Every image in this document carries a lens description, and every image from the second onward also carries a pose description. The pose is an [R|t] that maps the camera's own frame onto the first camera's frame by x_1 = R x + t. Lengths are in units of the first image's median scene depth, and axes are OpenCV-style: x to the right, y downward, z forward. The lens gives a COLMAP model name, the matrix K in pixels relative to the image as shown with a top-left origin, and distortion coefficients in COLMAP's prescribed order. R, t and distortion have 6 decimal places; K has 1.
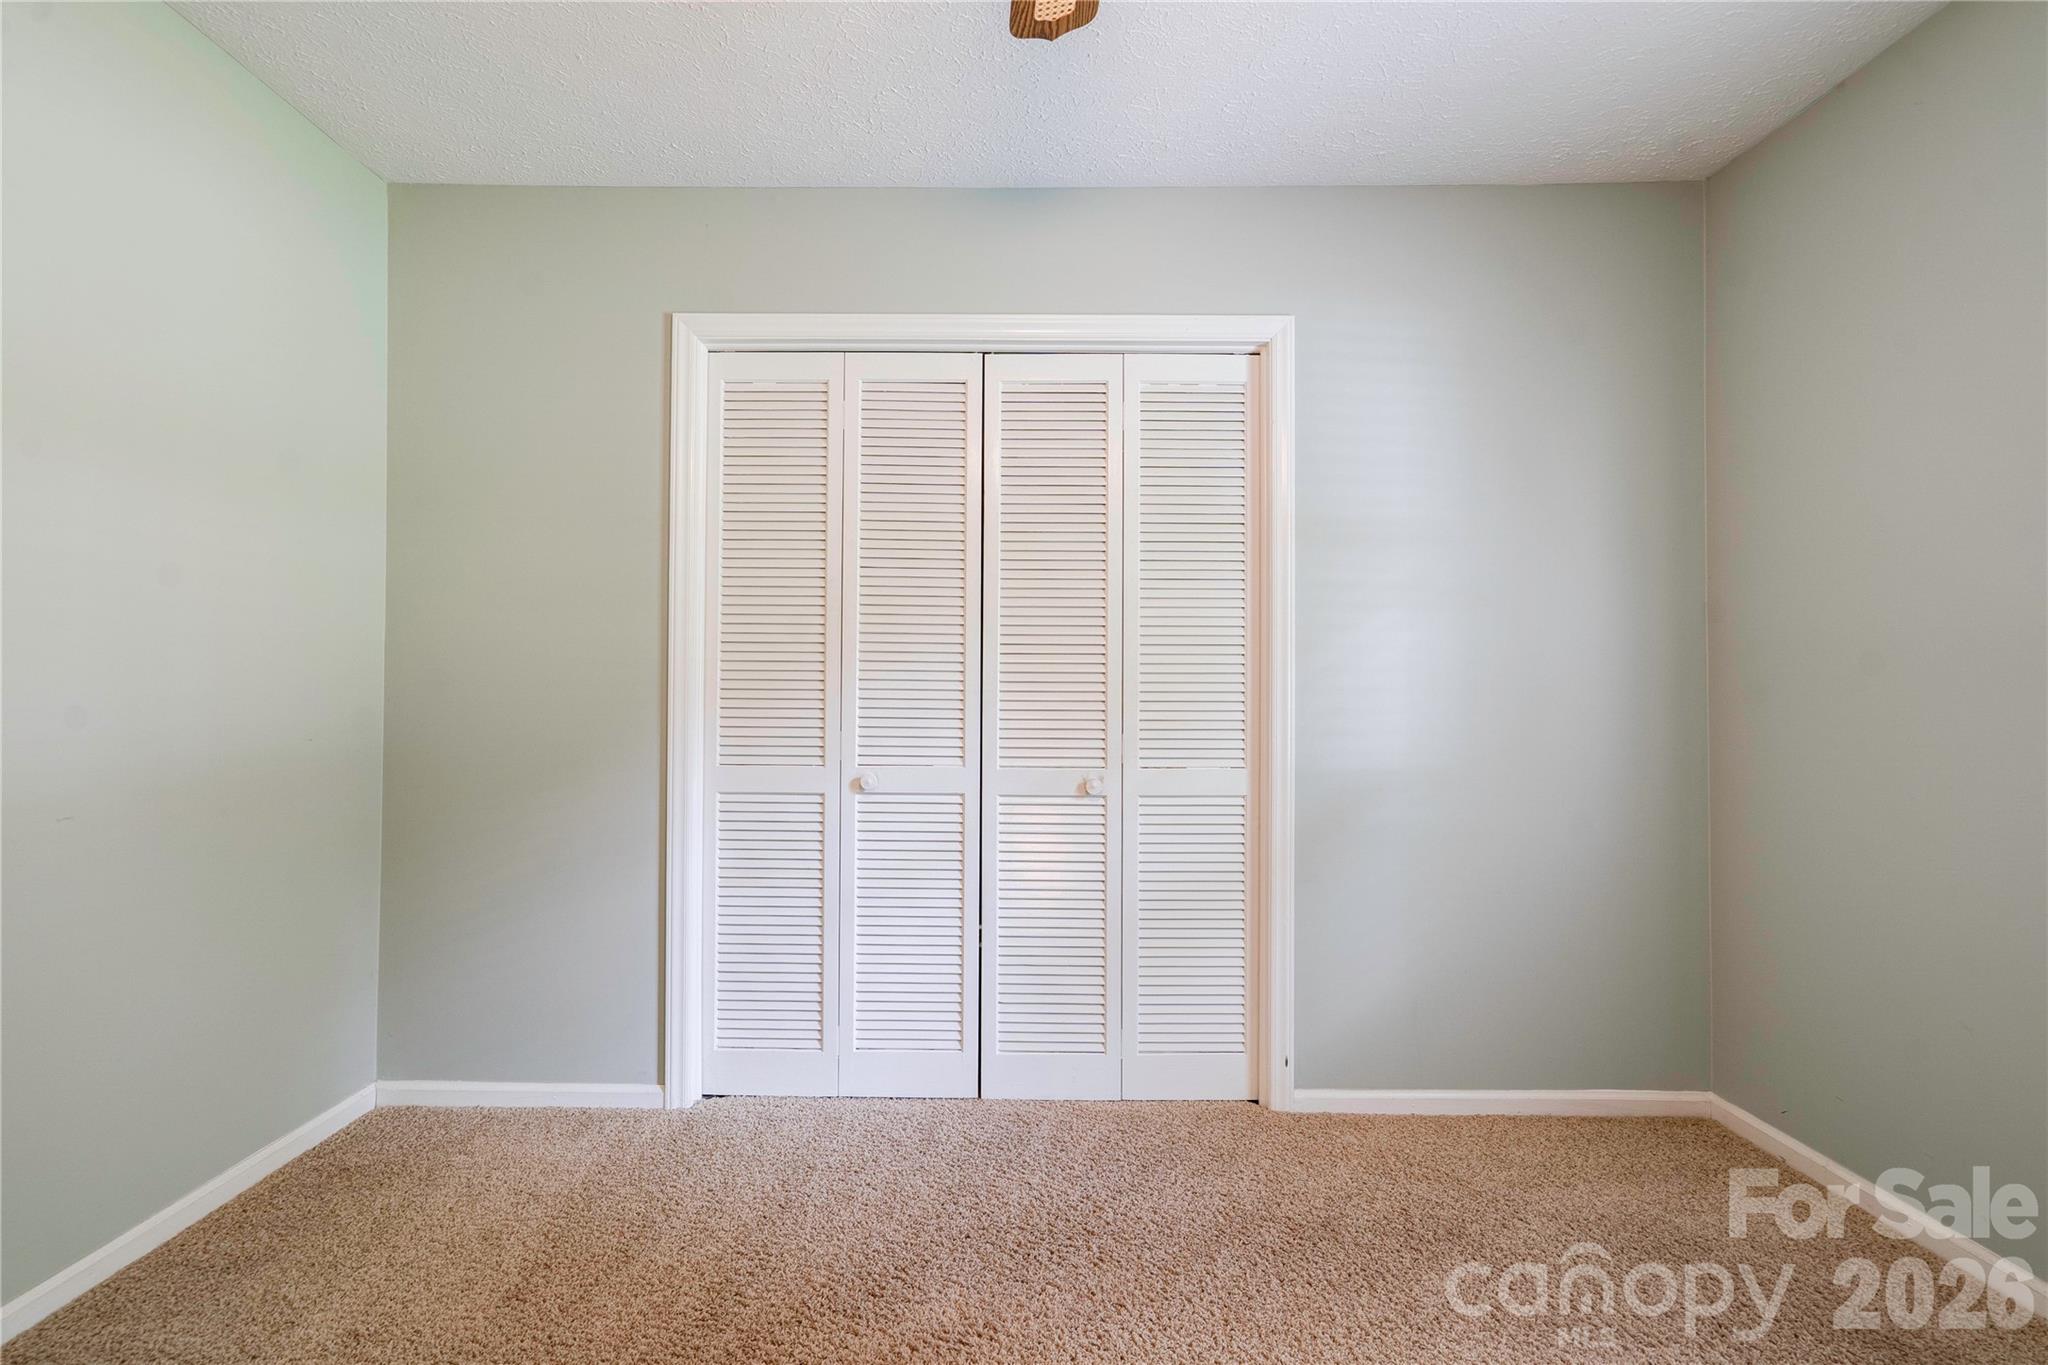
lens RADIAL K [[939.6, 0, 1015.7], [0, 939.6, 678.3], [0, 0, 1]] dist [-0.018926, 0.019256]
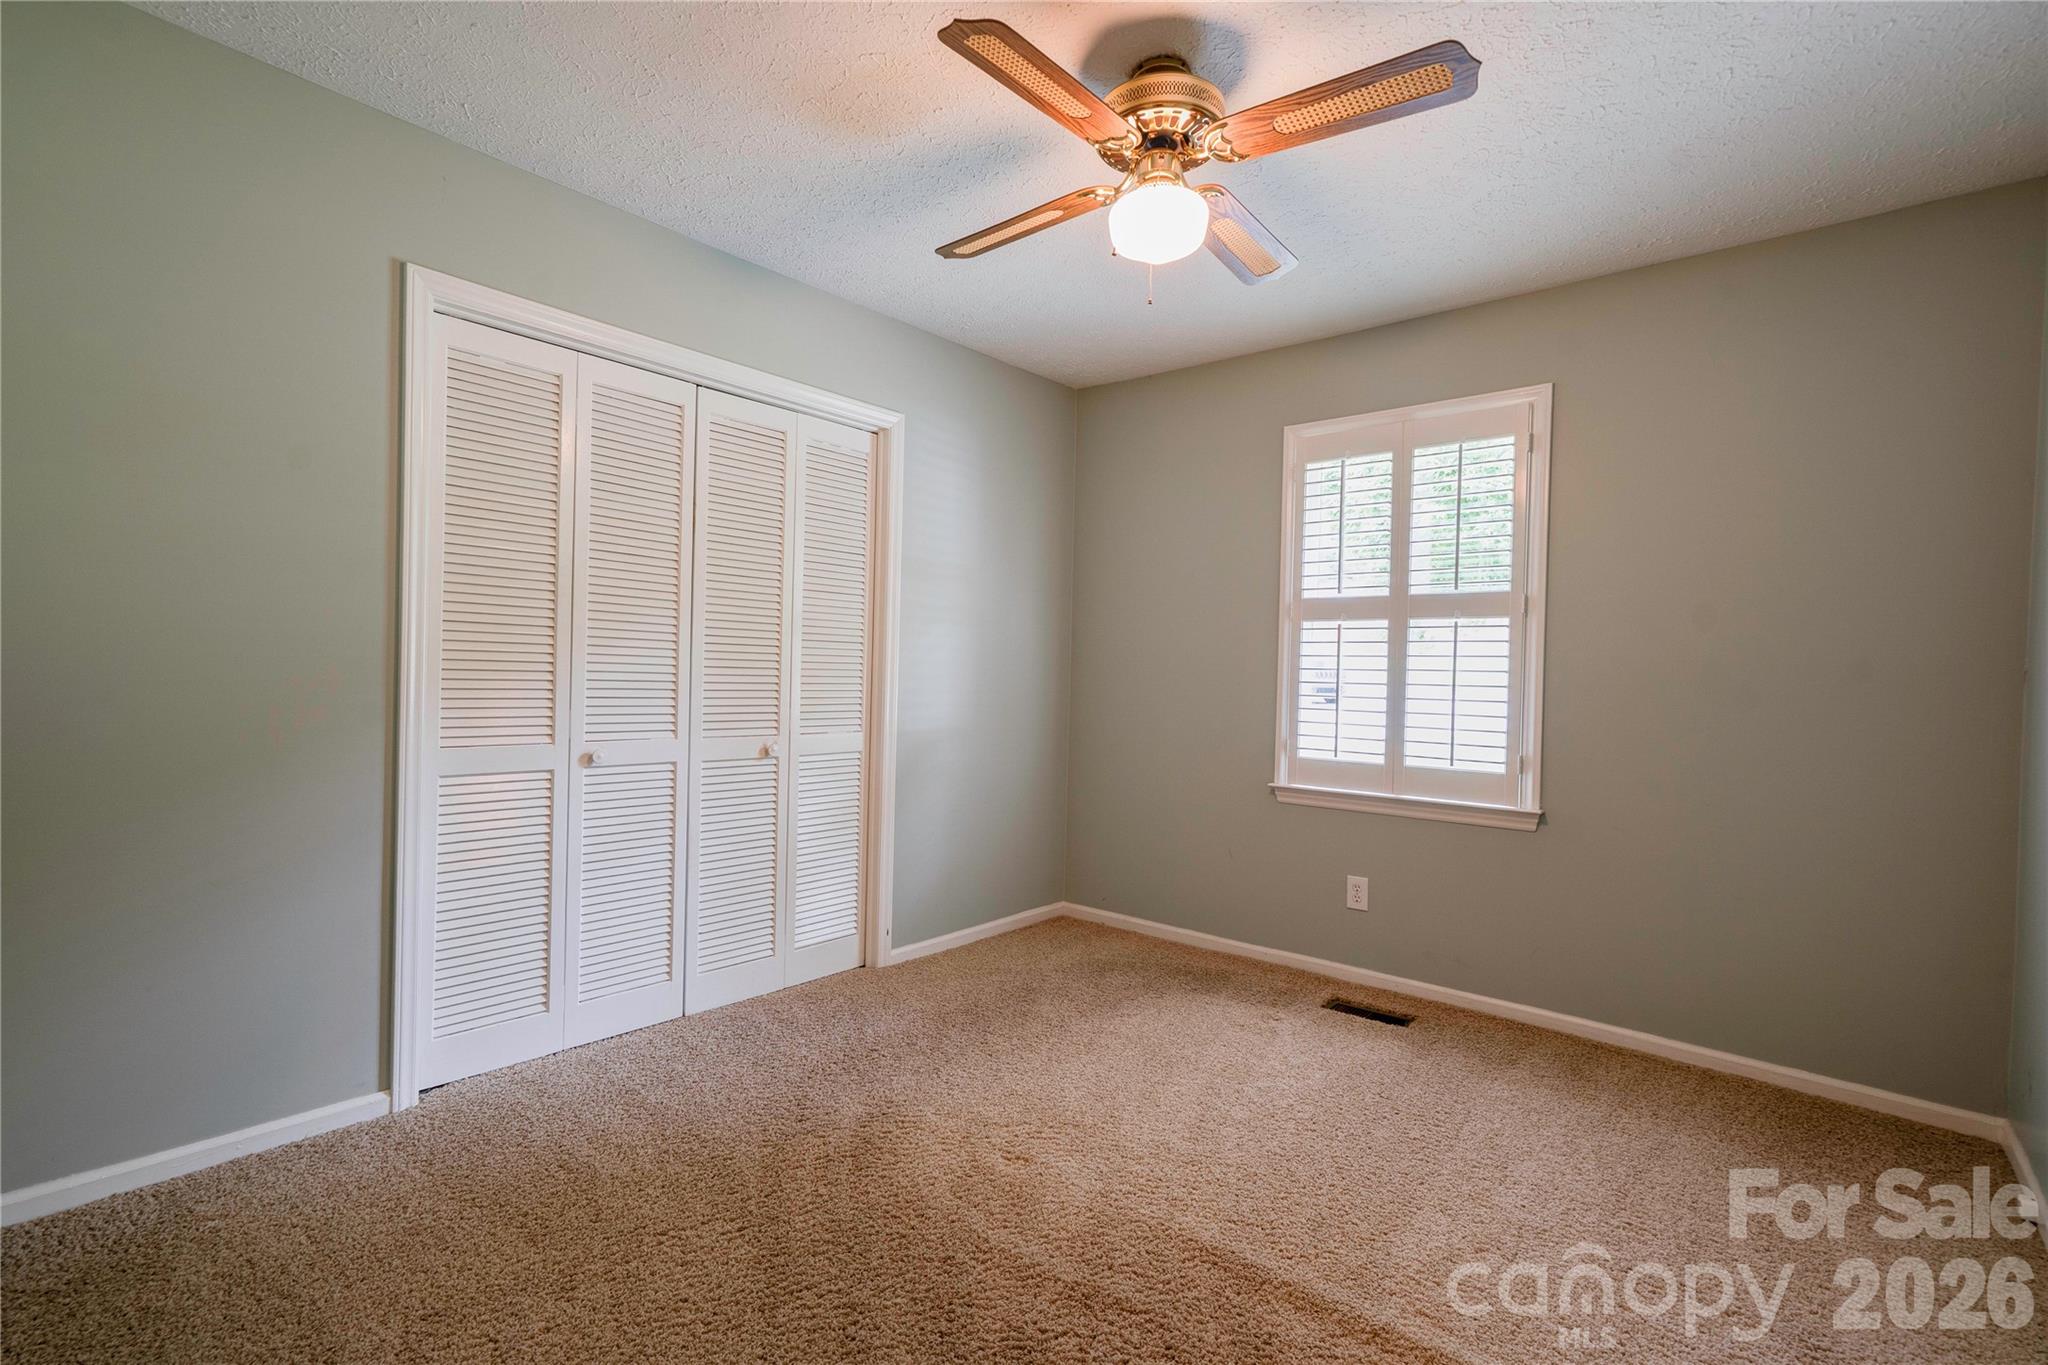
lens RADIAL K [[939.6, 0, 1015.7], [0, 939.6, 678.3], [0, 0, 1]] dist [-0.018926, 0.019256]
pose [[0.643353, 0.005659, 0.765549, -0.678772], [-0.036677, 0.999052, 0.023437, -0.024190], [-0.764691, -0.043156, 0.642950, -0.069140]]
